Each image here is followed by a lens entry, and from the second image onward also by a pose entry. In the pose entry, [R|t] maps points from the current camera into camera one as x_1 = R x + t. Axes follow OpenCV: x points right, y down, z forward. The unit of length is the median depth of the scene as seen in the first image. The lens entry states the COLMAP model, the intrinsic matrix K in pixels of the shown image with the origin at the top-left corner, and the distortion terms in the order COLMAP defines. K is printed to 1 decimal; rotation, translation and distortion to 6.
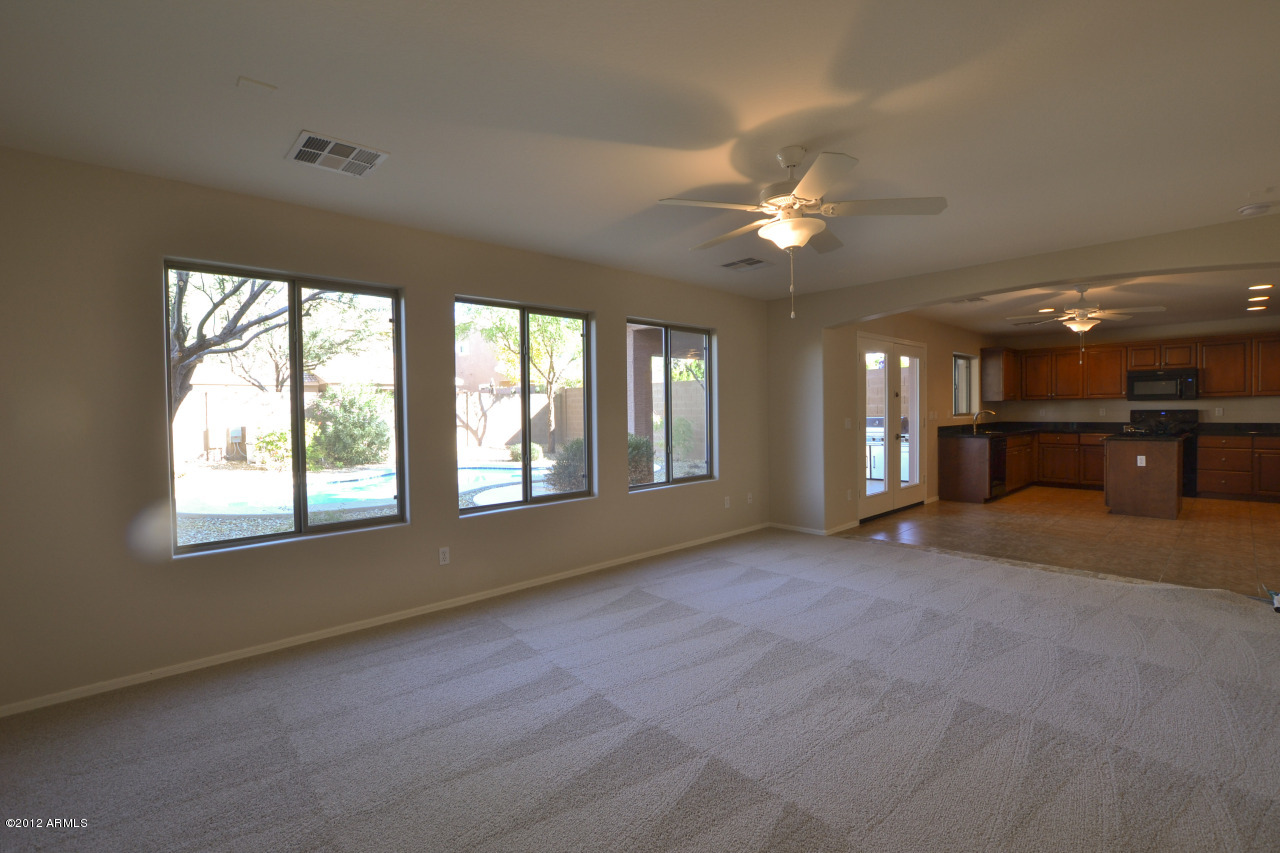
lens RADIAL K [[573.9, 0, 630.4], [0, 573.9, 420.2], [0, 0, 1]] dist [-0.031936, 0.004076]
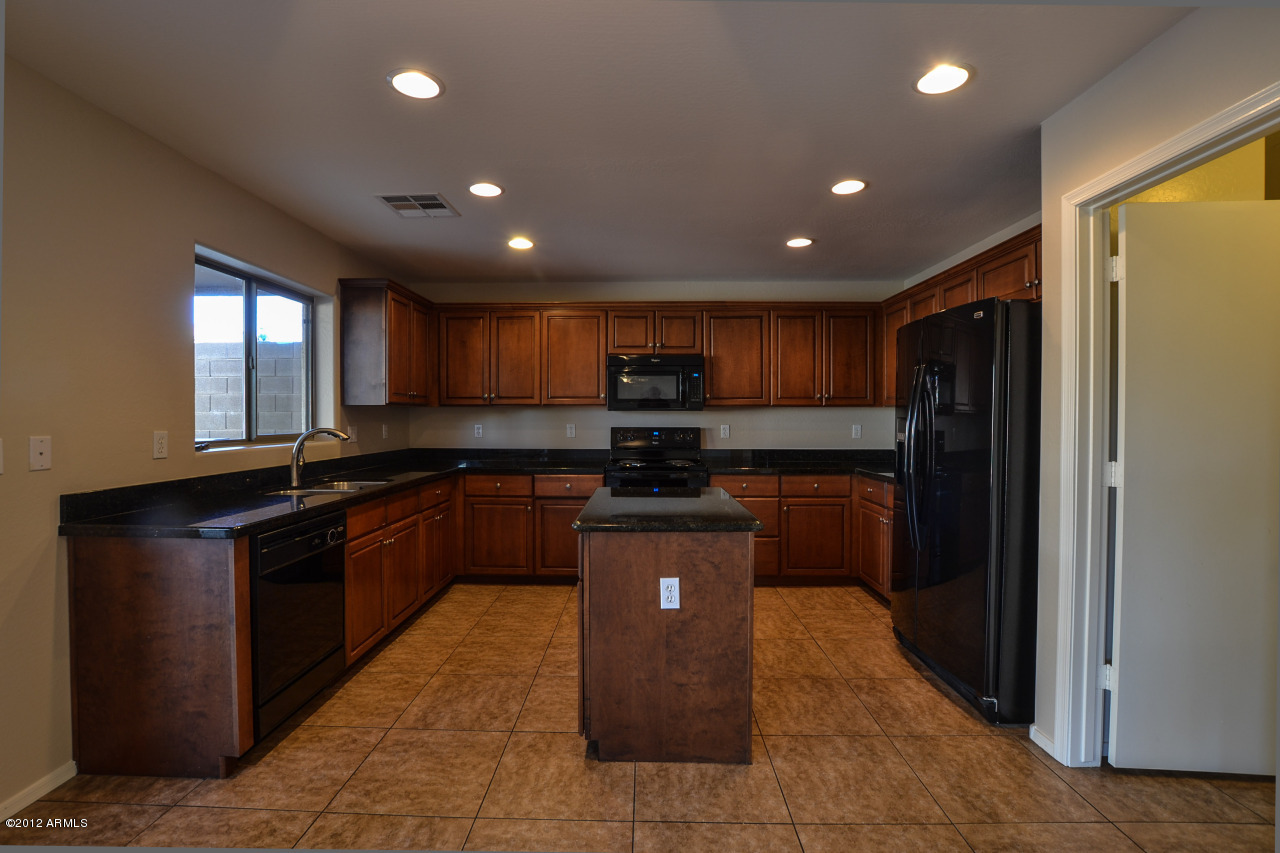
lens RADIAL K [[573.9, 0, 636.2], [0, 573.9, 419.0], [0, 0, 1]] dist [-0.031936, 0.004076]
pose [[0.686461, 0.009475, 0.727105, 0.516019], [0.003341, 0.999863, -0.016183, -0.017871], [-0.727159, 0.013539, 0.686336, 0.616732]]
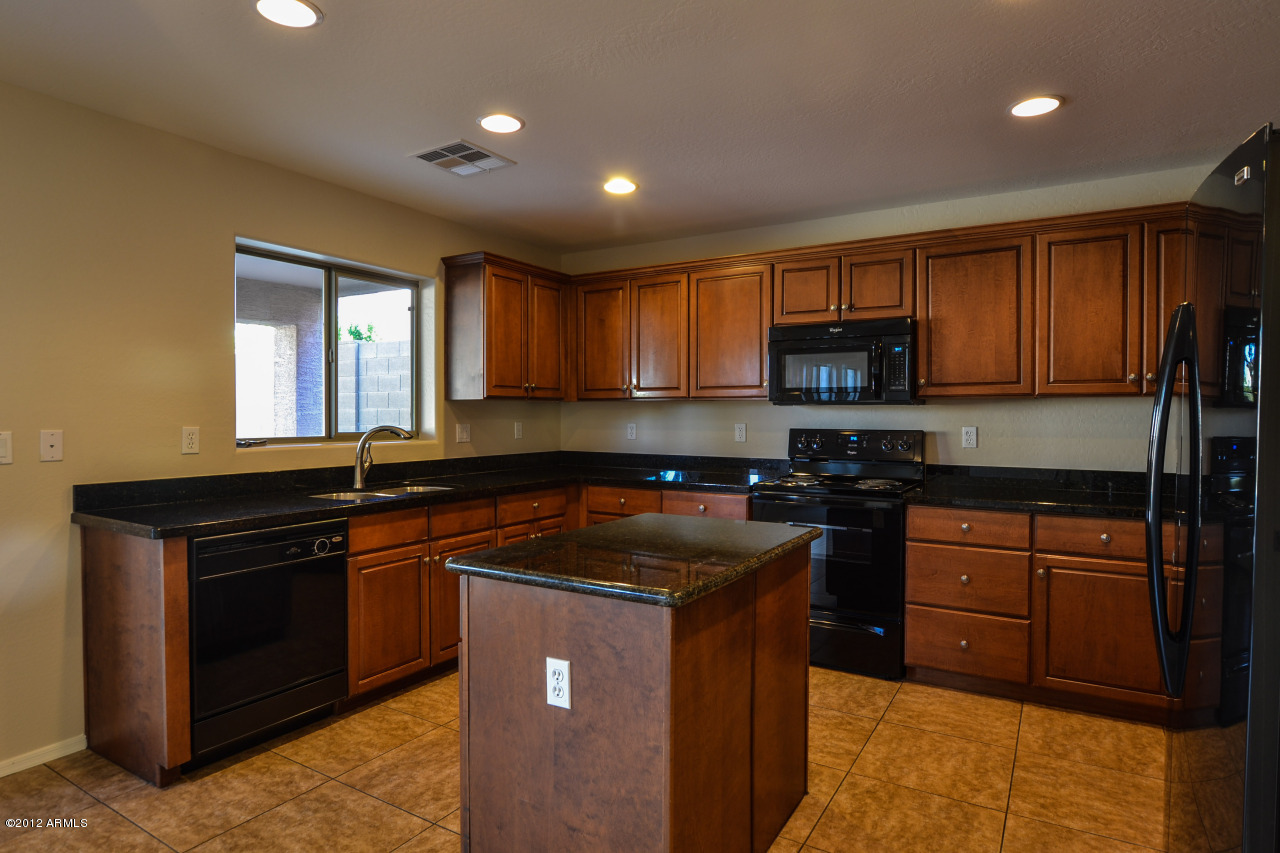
lens RADIAL K [[713.3, 0, 636.4], [0, 713.3, 419.6], [0, 0, 1]] dist [-0.011015, -0.003634]
pose [[0.959956, 0.012057, 0.279890, 0.678366], [-0.009535, 0.999901, -0.010369, -0.019109], [-0.279988, 0.007285, 0.959976, 0.574955]]
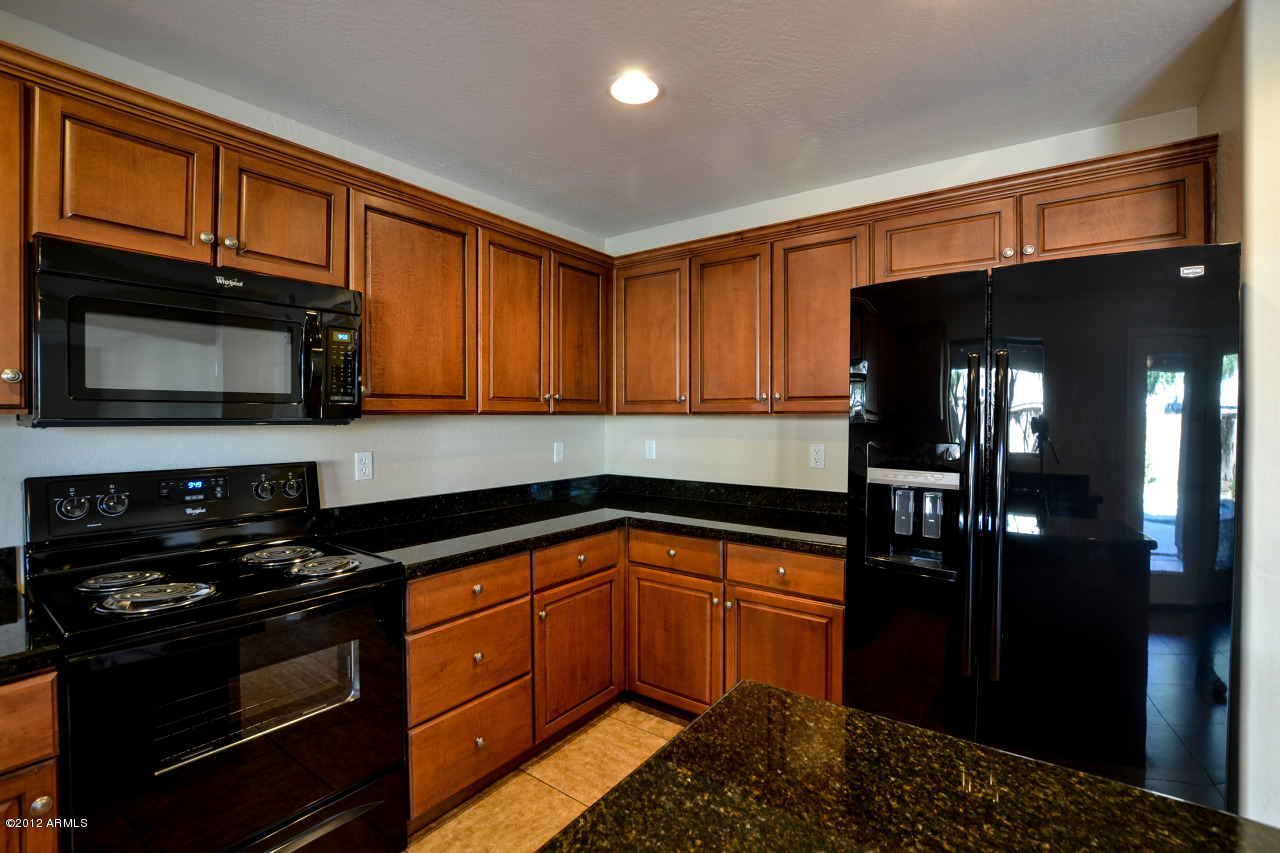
lens RADIAL K [[573.9, 0, 633.5], [0, 573.9, 423.2], [0, 0, 1]] dist [-0.031936, 0.004076]
pose [[-0.188222, 0.002104, 0.982124, 0.718930], [0.018214, 0.999833, 0.001349, -0.033538], [-0.981958, 0.018142, -0.188229, 0.886018]]
